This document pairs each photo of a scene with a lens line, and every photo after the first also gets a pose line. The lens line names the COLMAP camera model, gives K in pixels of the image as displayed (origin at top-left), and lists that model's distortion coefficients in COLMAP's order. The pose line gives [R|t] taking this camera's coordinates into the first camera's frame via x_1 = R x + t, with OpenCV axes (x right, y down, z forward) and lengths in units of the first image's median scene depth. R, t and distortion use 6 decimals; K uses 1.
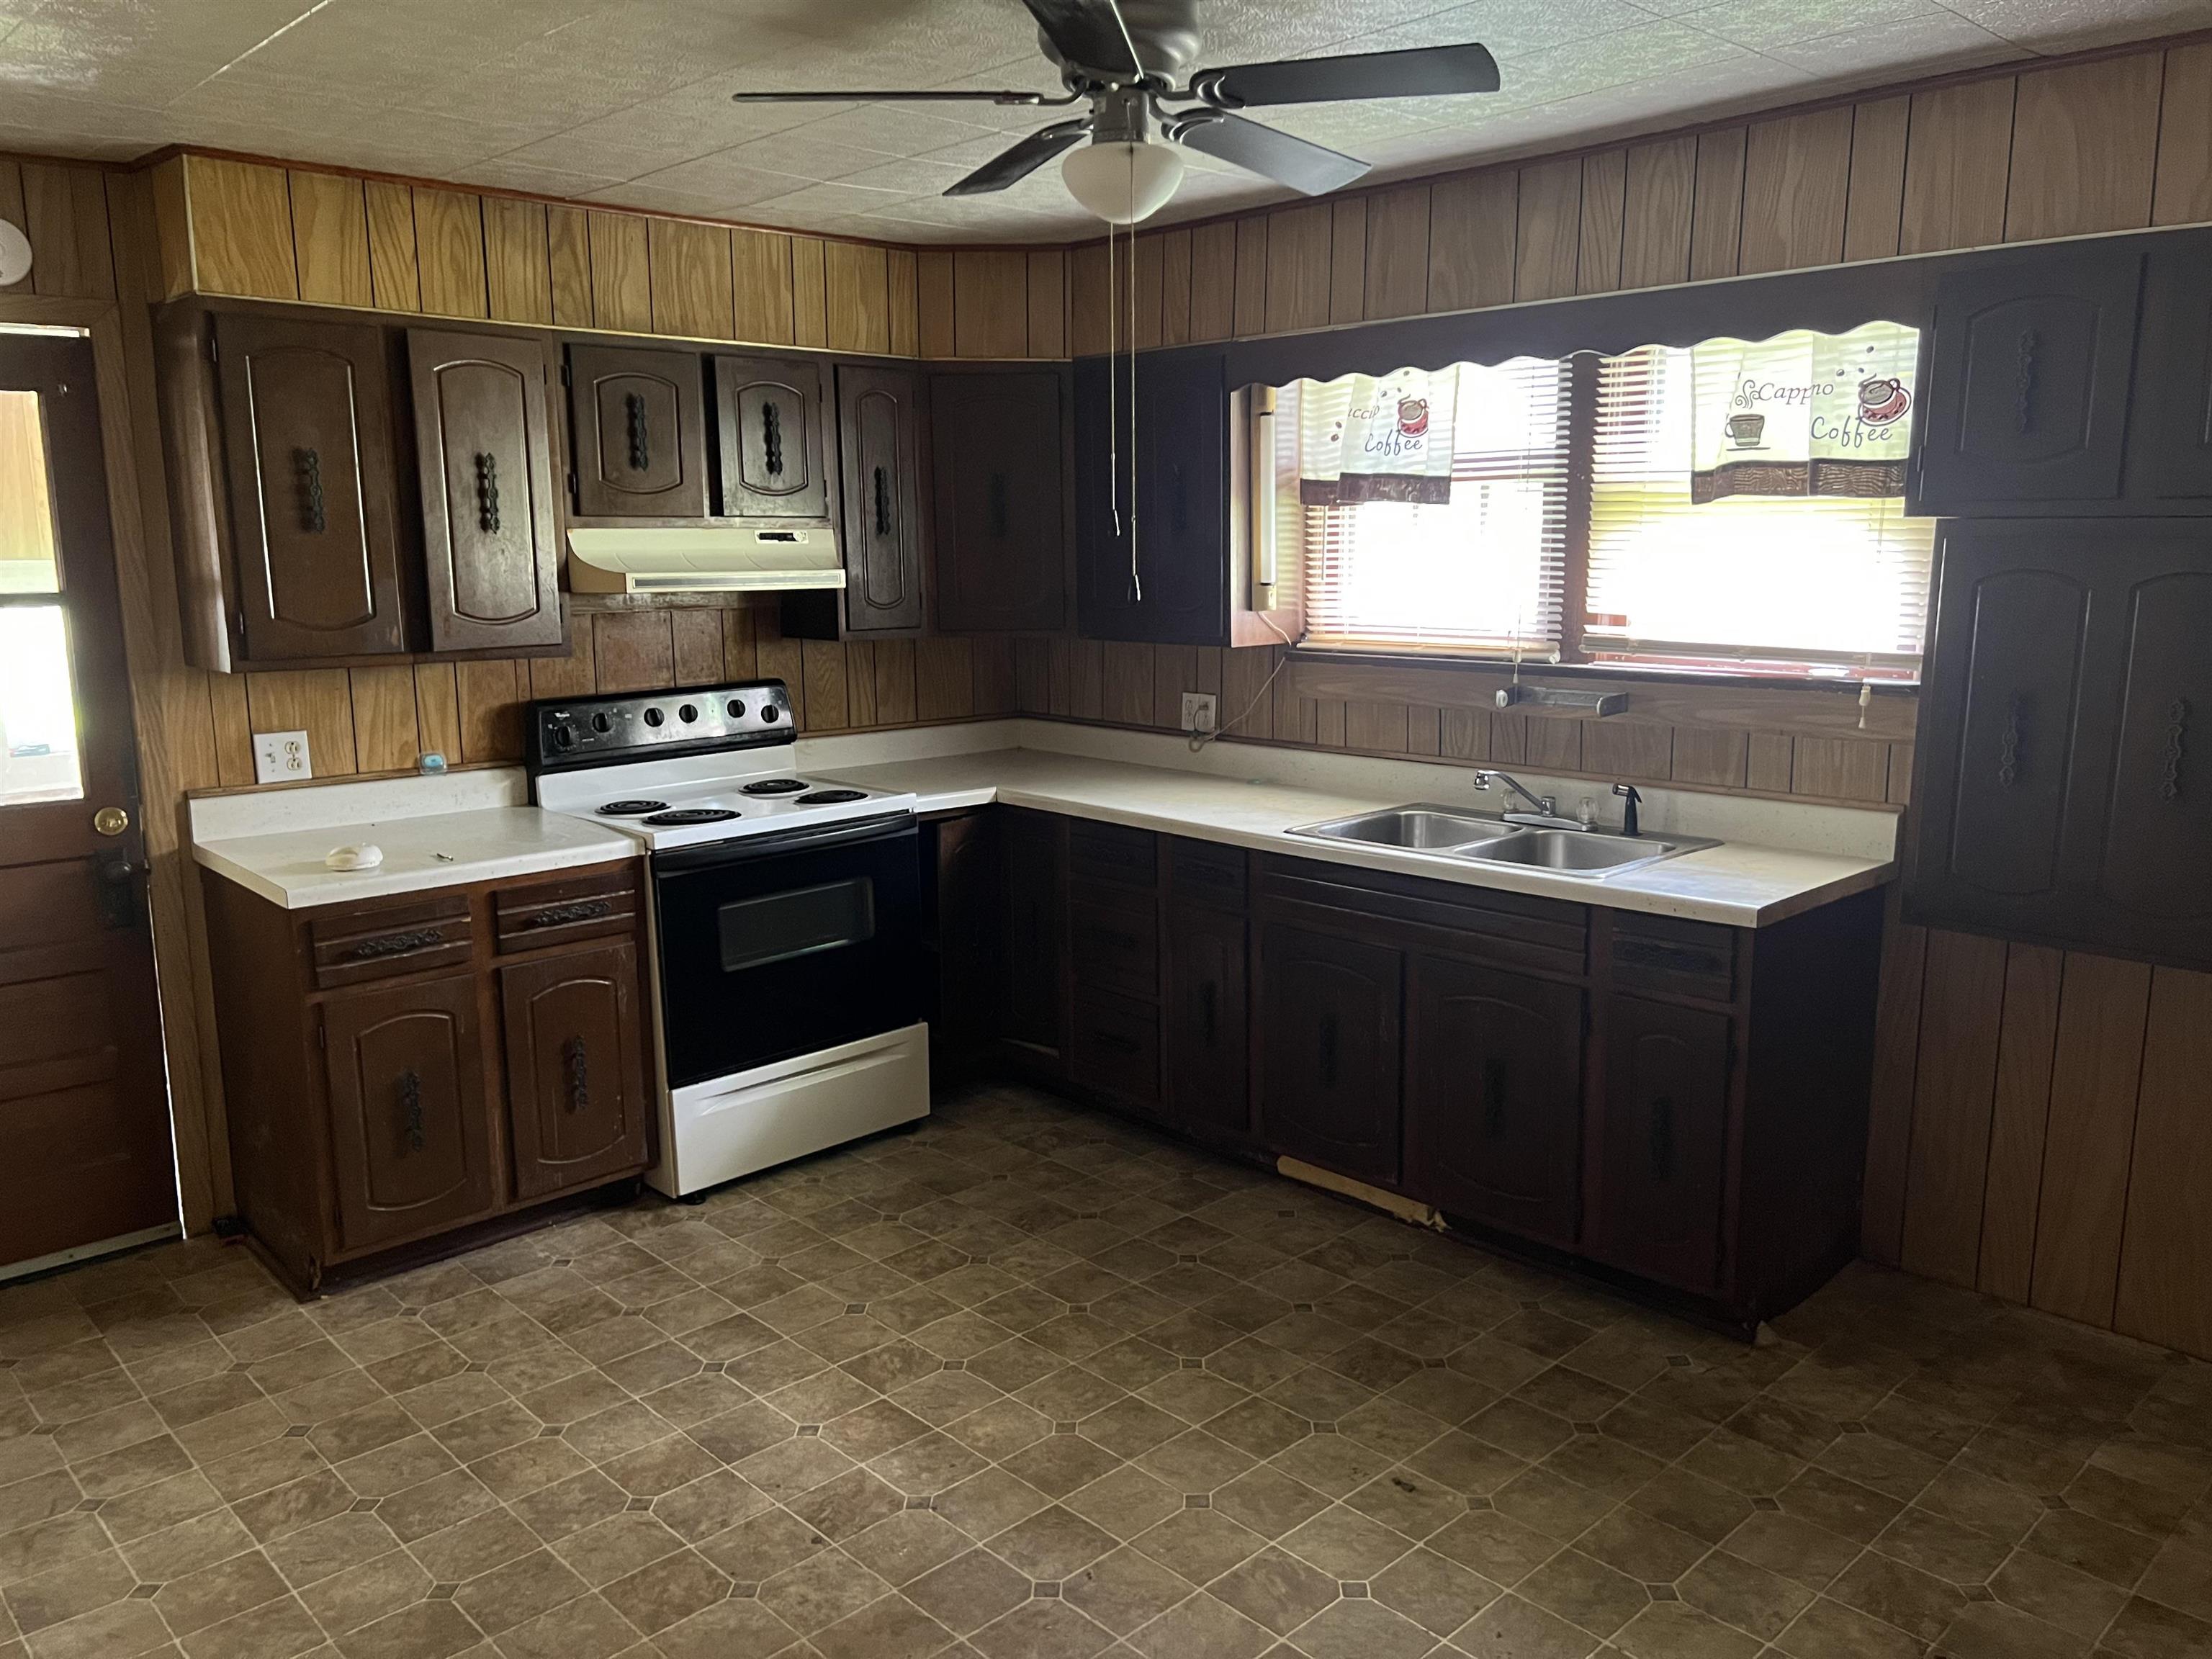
lens RADIAL K [[1670.2, 0, 1121.6], [0, 1670.2, 830.3], [0, 0, 1]] dist [0.044623, -0.040798]
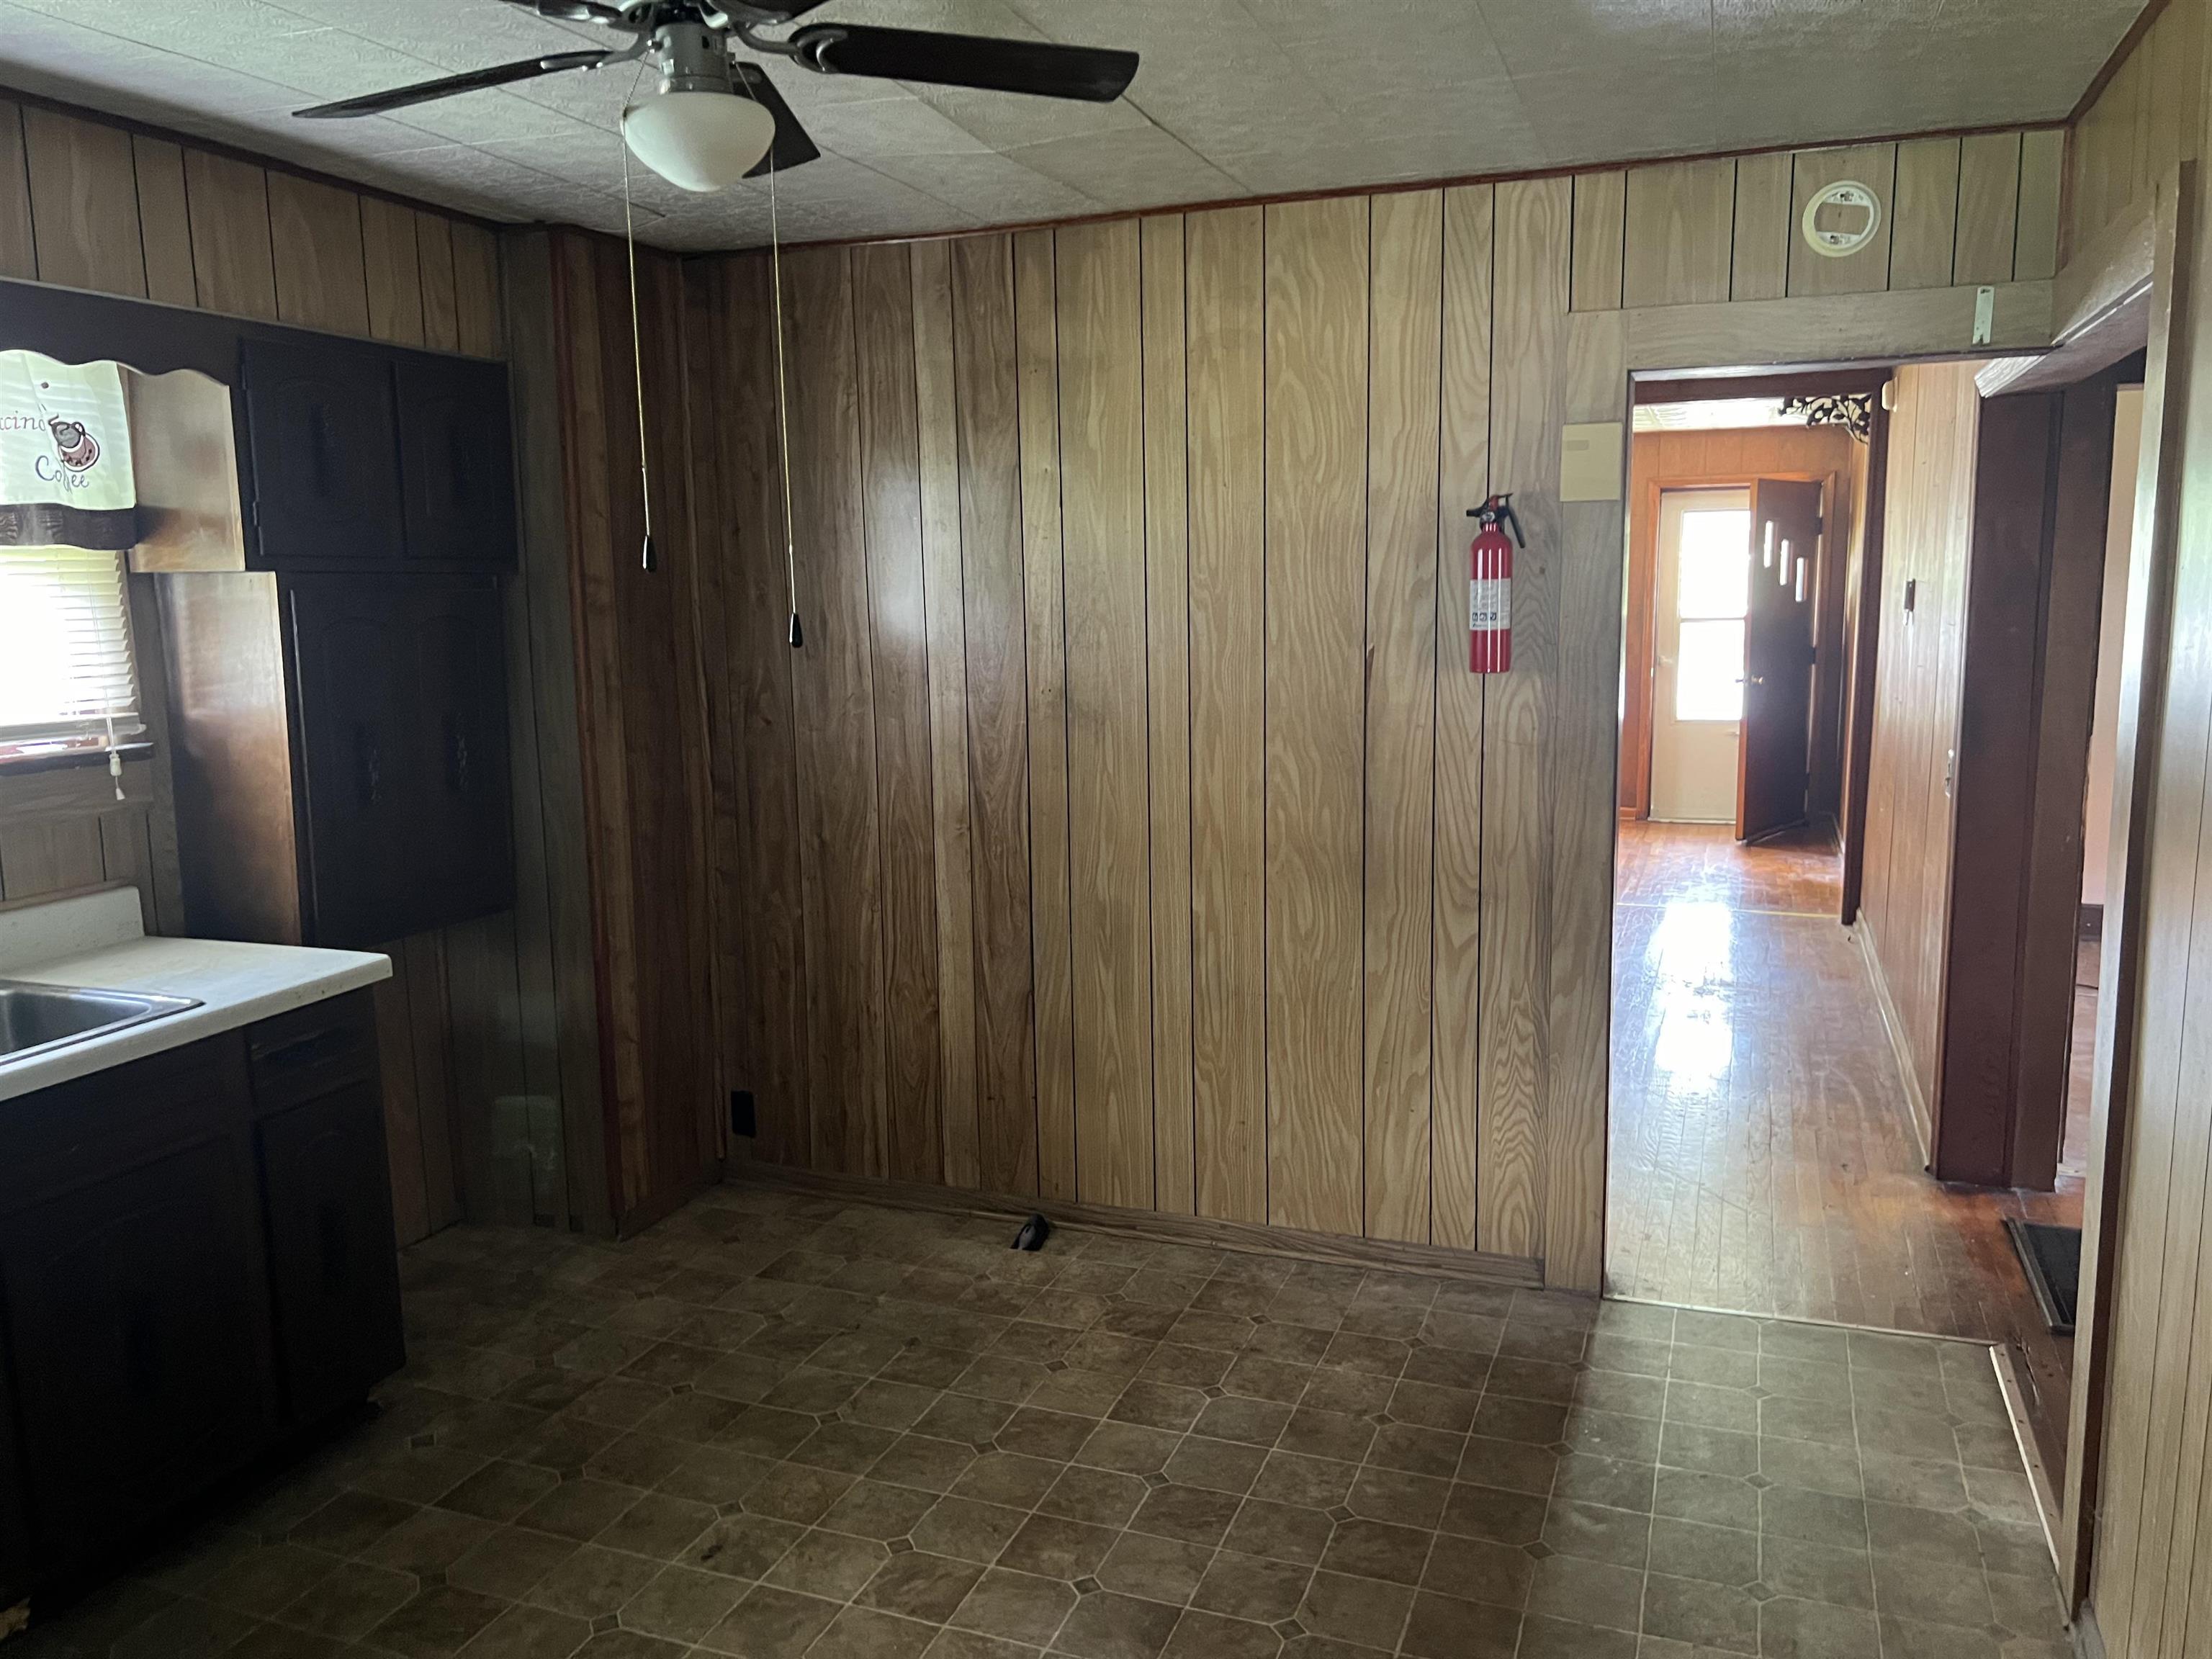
lens RADIAL K [[1670.2, 0, 1122.2], [0, 1670.2, 828.2], [0, 0, 1]] dist [0.044623, -0.040798]
pose [[-0.427995, -0.118852, 0.895932, -0.695800], [0.181153, 0.959917, 0.213878, -0.161375], [-0.885440, 0.253839, -0.389309, 0.985880]]
